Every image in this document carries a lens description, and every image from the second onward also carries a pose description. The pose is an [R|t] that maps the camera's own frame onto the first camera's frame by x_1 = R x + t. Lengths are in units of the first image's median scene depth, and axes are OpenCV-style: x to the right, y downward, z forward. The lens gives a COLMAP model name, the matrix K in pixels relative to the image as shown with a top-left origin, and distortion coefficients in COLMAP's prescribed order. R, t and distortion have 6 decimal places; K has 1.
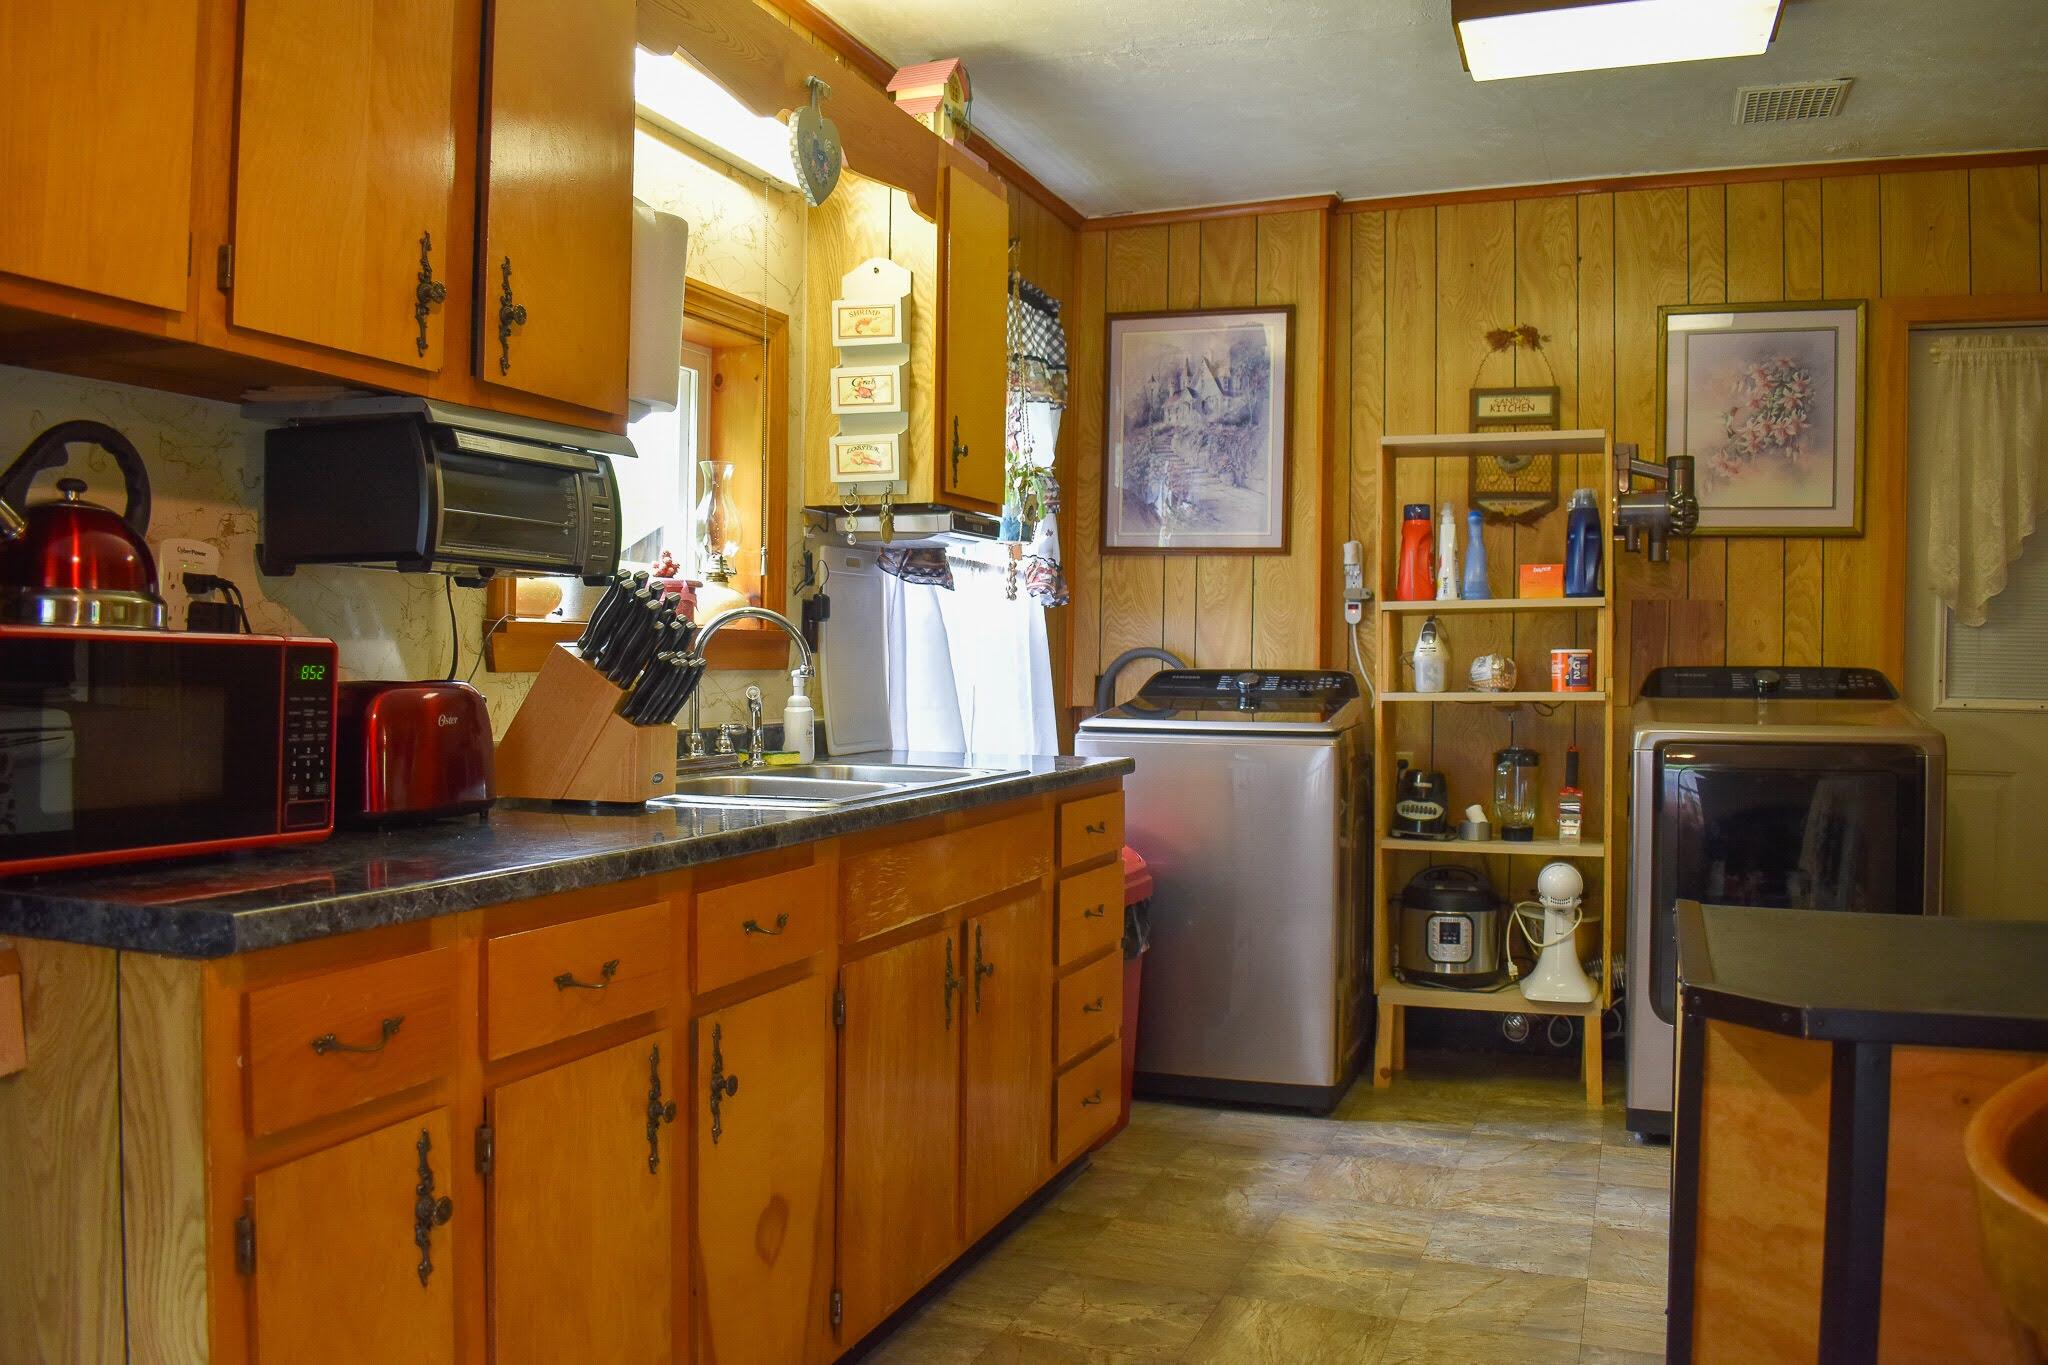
lens RADIAL K [[1650.3, 0, 1041.7], [0, 1650.3, 676.6], [0, 0, 1]] dist [-0.099592, 0.019504]
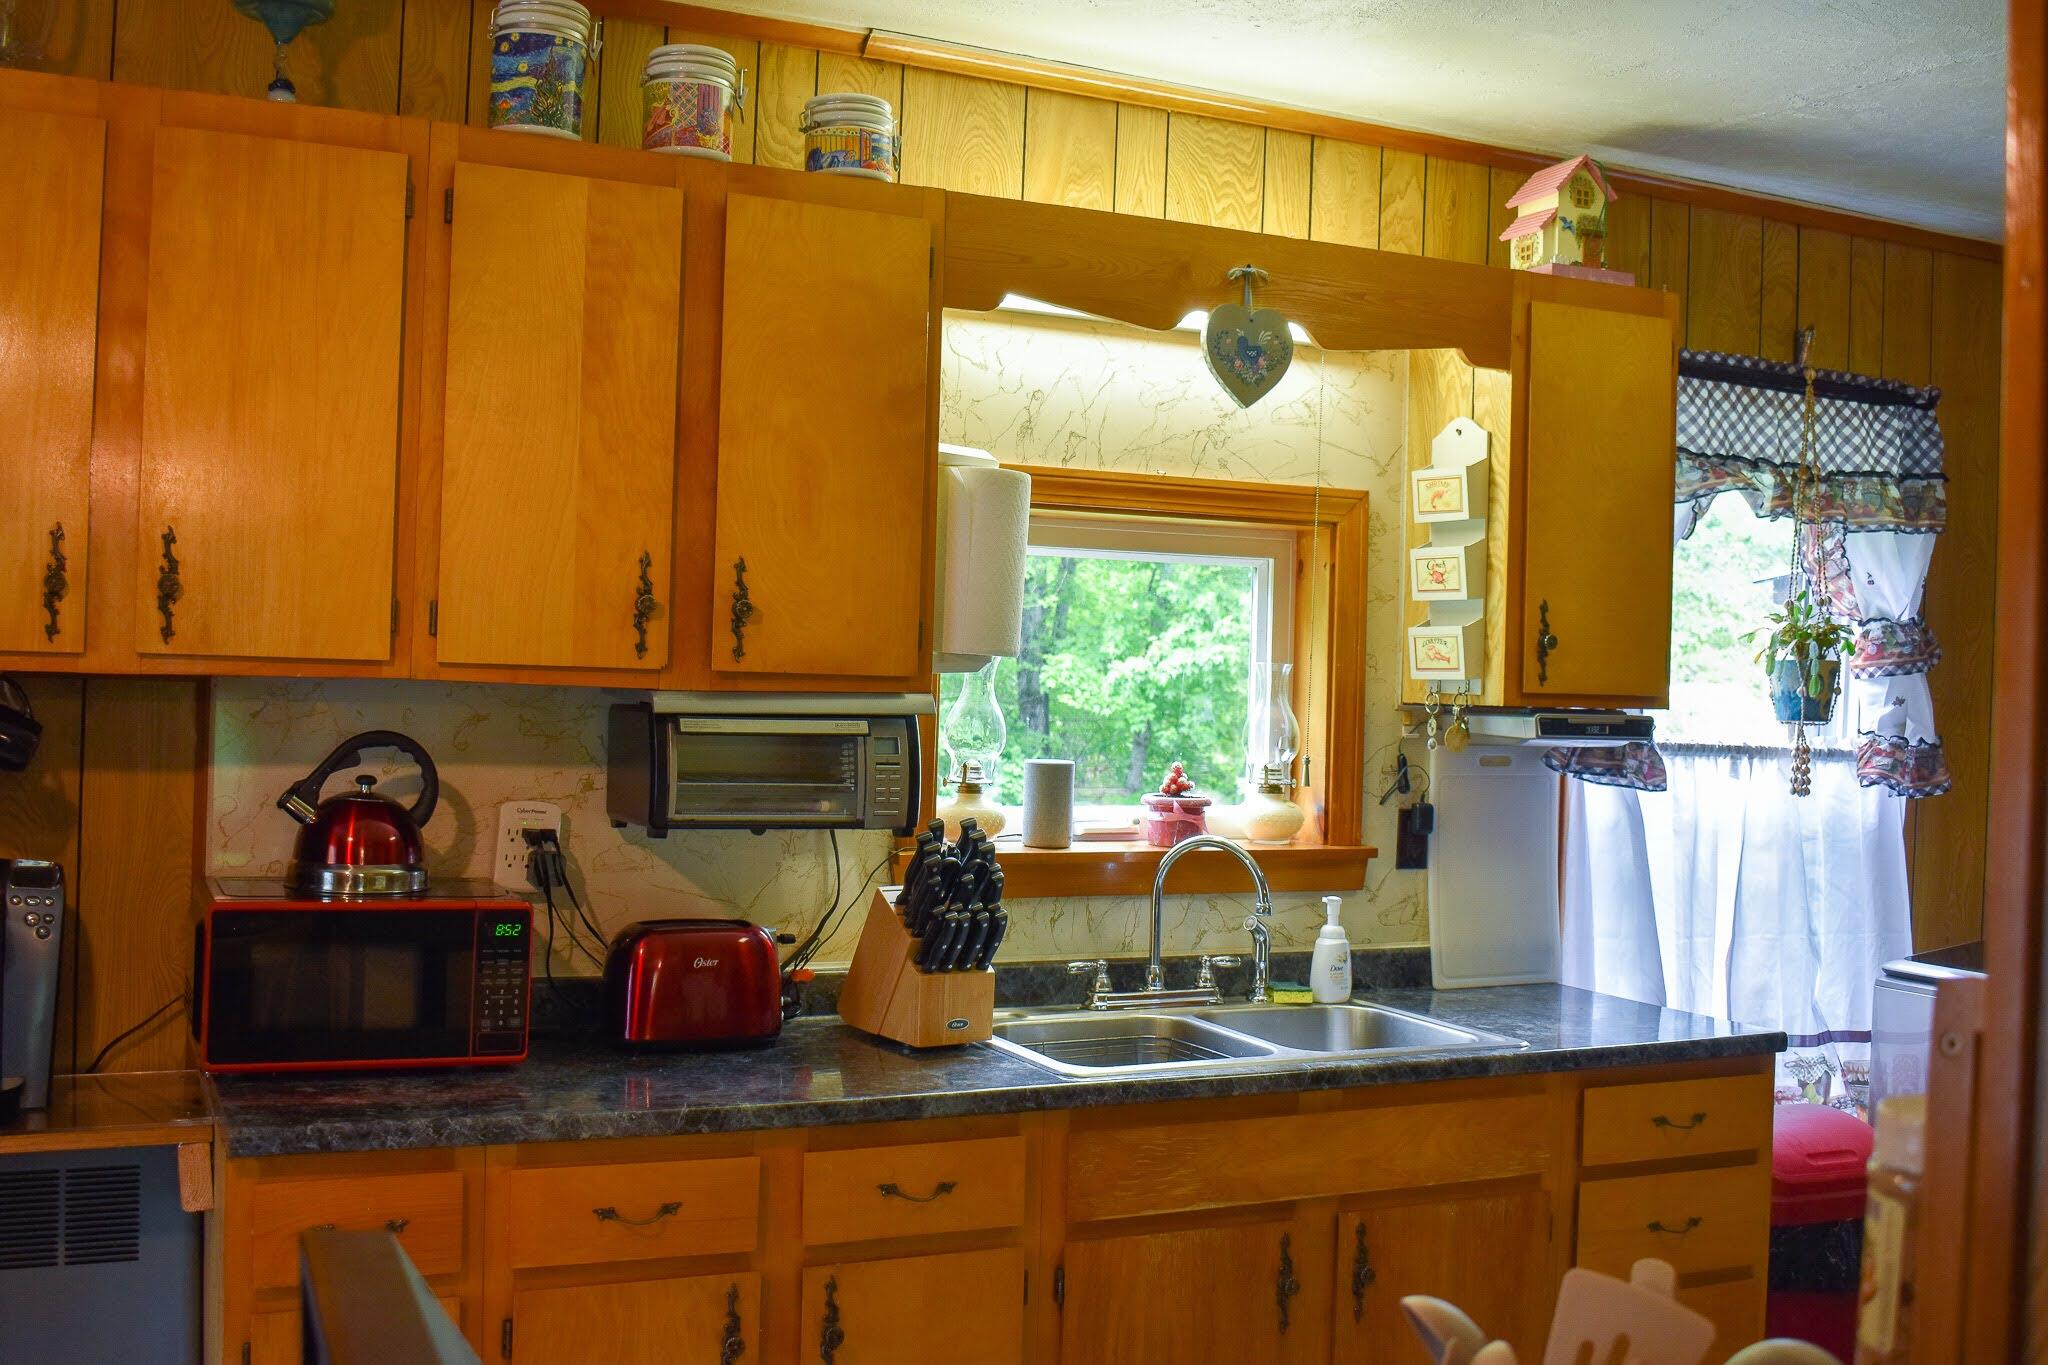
lens RADIAL K [[2096.1, 0, 1014.8], [0, 2096.1, 649.7], [0, 0, 1]] dist [-0.065641, 0.000000]
pose [[0.712870, -0.002593, -0.701292, 0.605347], [-0.026900, 0.999156, -0.031038, -0.113036], [0.700781, 0.040991, 0.712198, 0.073445]]
